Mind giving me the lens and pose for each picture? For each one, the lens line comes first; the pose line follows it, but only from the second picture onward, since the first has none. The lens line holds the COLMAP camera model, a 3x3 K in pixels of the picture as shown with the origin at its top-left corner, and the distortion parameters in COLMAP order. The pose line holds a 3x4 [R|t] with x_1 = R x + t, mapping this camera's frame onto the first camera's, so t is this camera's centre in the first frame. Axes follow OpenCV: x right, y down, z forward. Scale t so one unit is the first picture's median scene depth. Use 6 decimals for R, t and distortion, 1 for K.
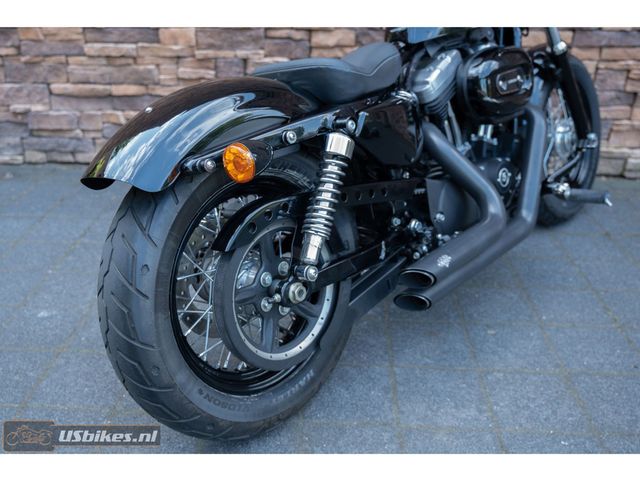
lens RADIAL K [[610.4, 0, 289.0], [0, 610.4, 221.9], [0, 0, 1]] dist [-0.025319, 0.000000]
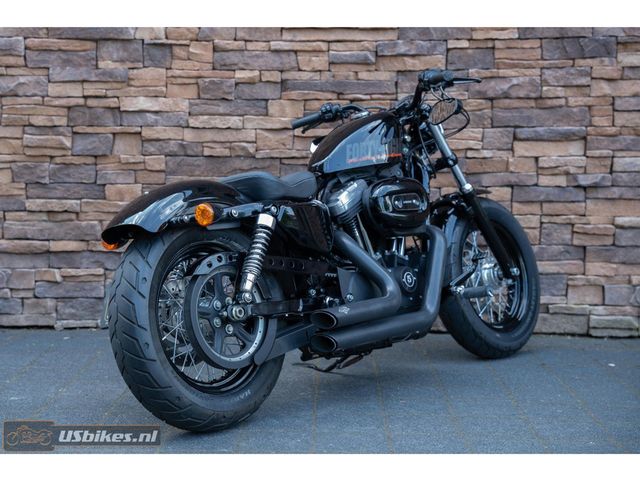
lens RADIAL K [[1120.0, 0, 287.2], [0, 1120.0, 209.9], [0, 0, 1]] dist [0.247586, 0.000000]
pose [[0.999049, 0.005456, 0.043261, 0.005925], [0.009987, 0.937132, -0.348832, 0.380799], [-0.042444, 0.348933, 0.936186, -0.756213]]
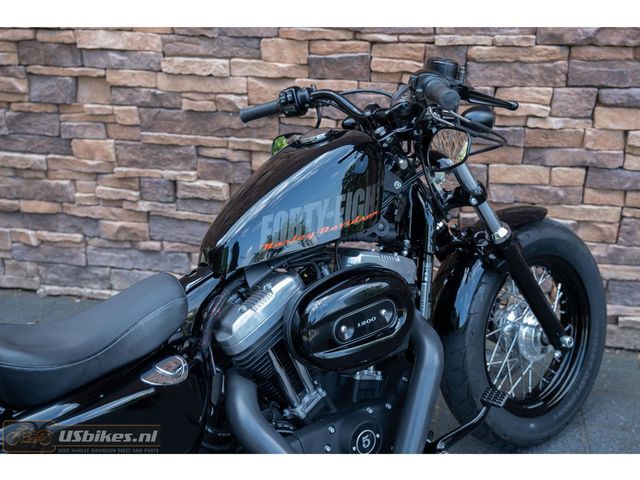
lens RADIAL K [[712.4, 0, 349.3], [0, 712.4, 201.2], [0, 0, 1]] dist [0.048517, 0.000000]
pose [[0.993564, 0.047459, -0.102853, 0.265761], [-0.053905, 0.996692, -0.060819, -0.200542], [0.099626, 0.065971, 0.992836, 0.085945]]
